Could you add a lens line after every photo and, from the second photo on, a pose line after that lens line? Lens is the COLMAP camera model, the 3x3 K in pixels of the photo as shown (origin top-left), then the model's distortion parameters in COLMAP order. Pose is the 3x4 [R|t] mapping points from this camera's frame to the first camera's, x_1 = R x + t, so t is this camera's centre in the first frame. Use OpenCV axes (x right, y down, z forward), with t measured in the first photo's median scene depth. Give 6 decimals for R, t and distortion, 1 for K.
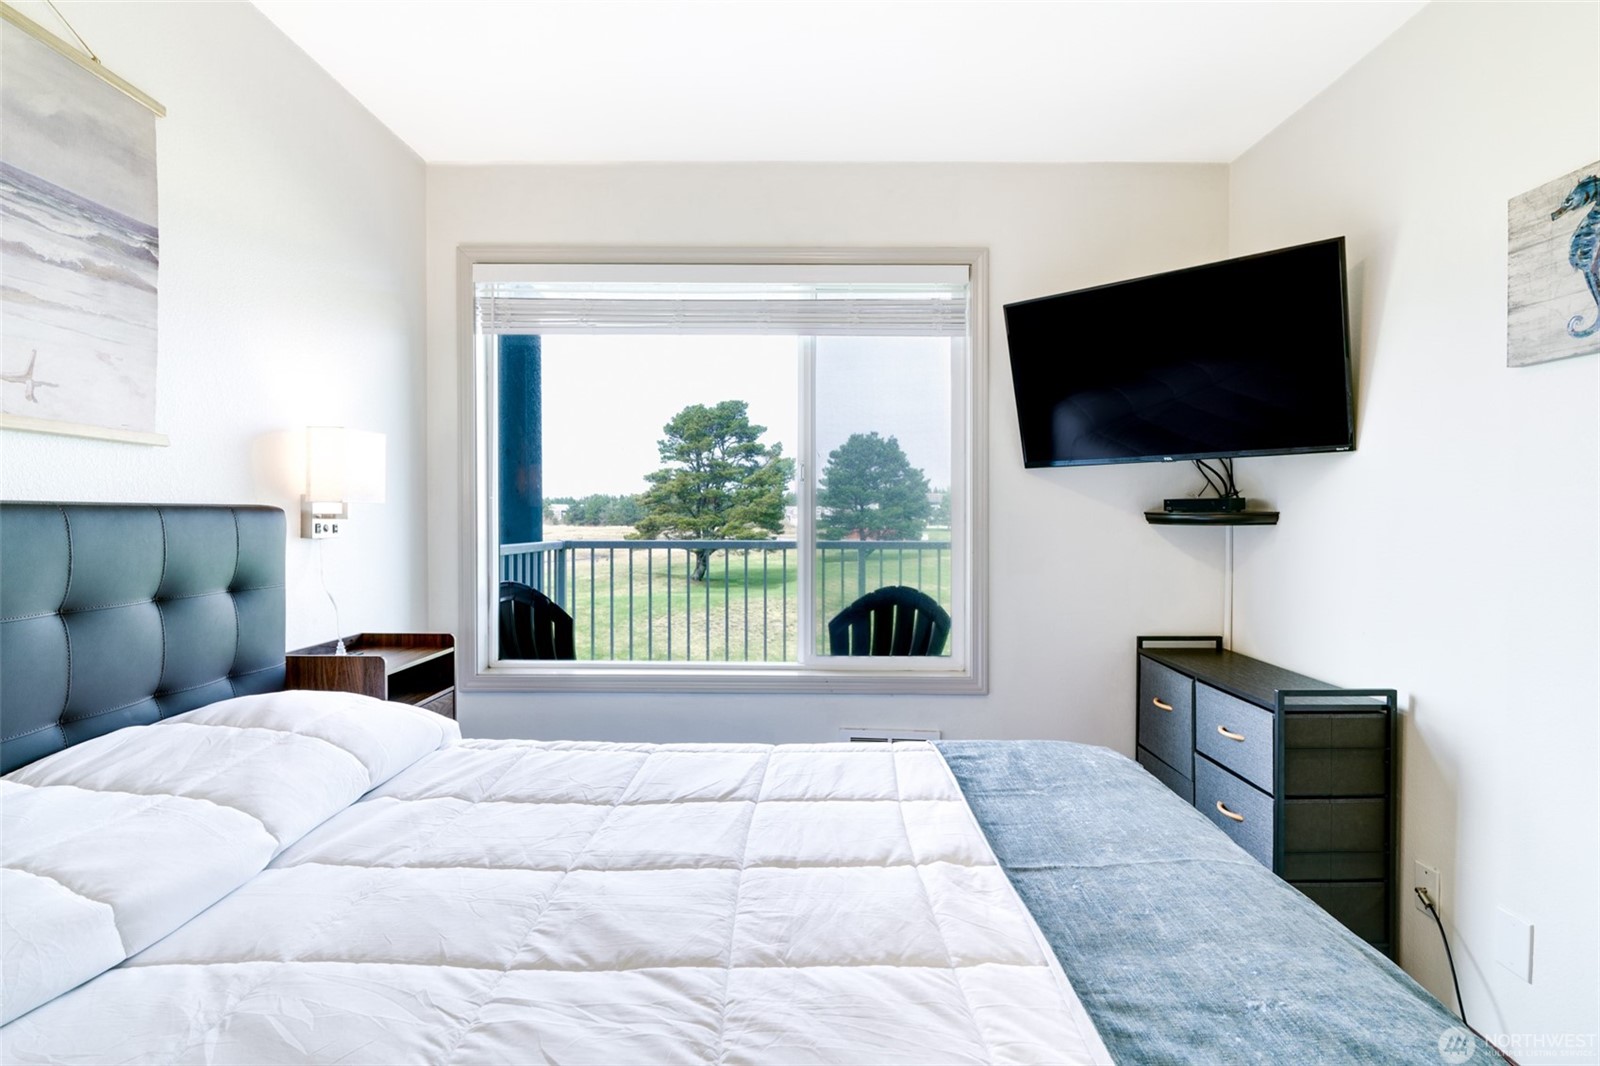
lens RADIAL K [[795.3, 0, 821.0], [0, 795.3, 527.9], [0, 0, 1]] dist [-0.000348, 0.001547]
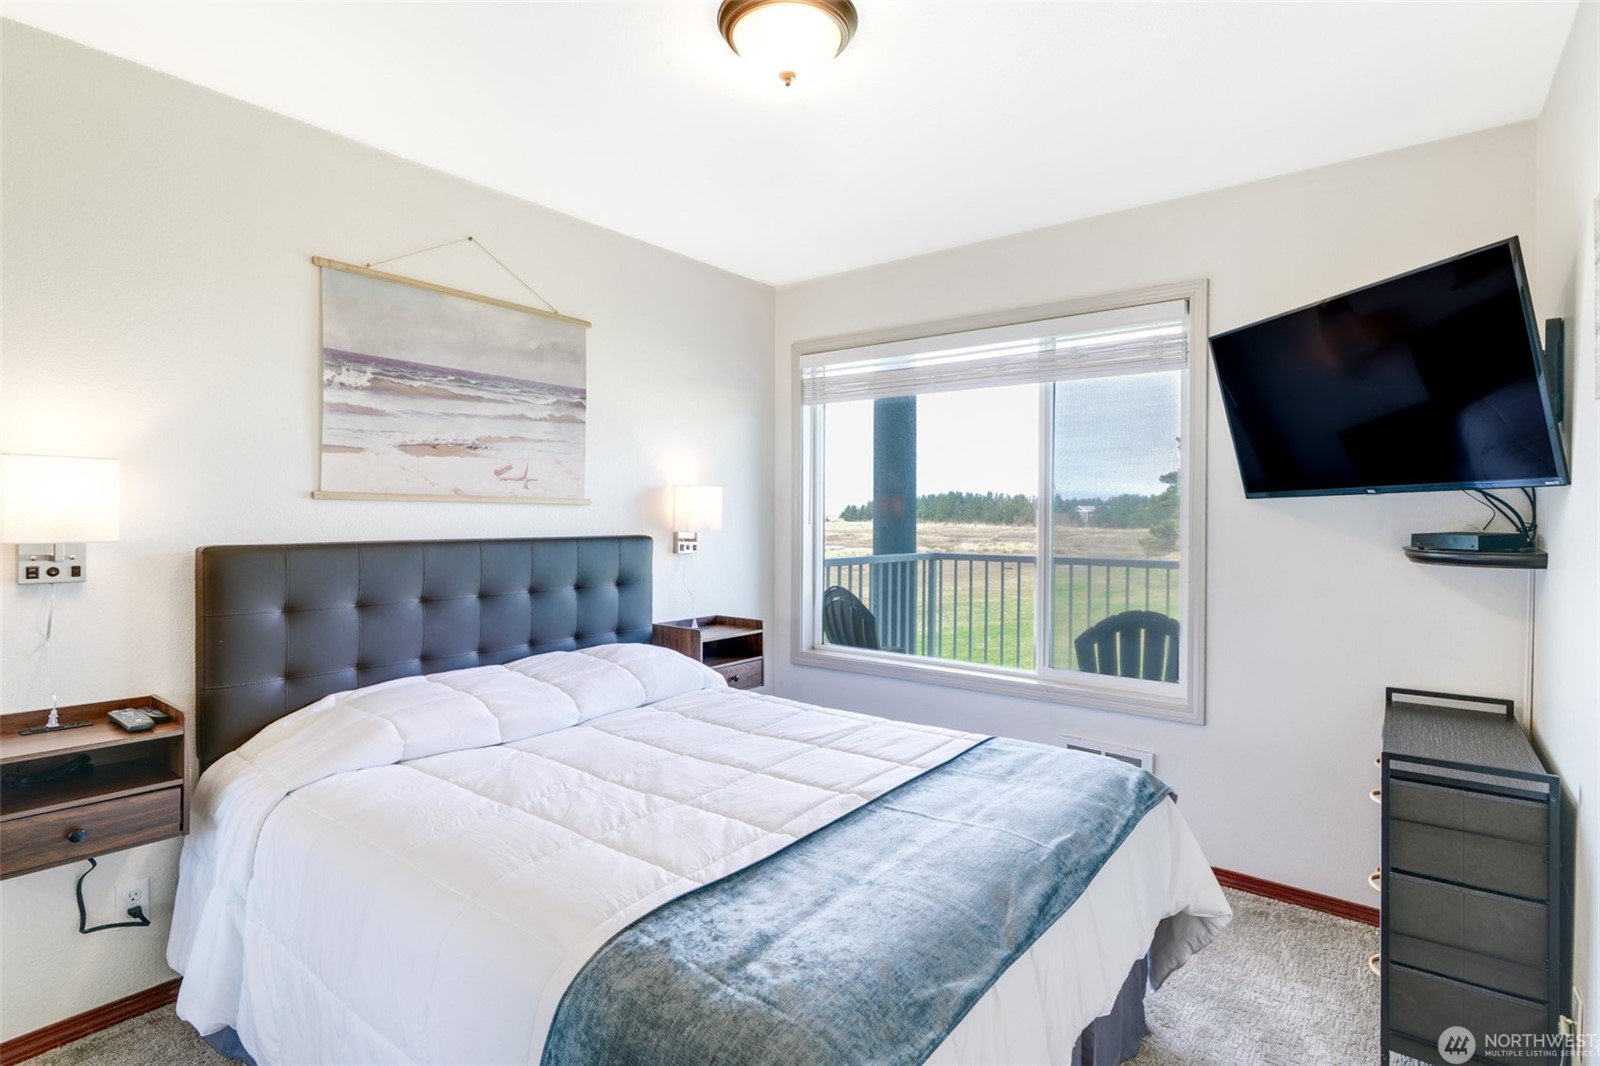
lens RADIAL K [[810.7, 0, 800.0], [0, 810.7, 533.0], [0, 0, 1]] dist [0.001363, 0.001069]
pose [[0.787538, 0.014889, -0.616086, 0.691448], [-0.011851, 0.999889, 0.009014, -0.056405], [0.616152, 0.000202, 0.787627, -0.179114]]
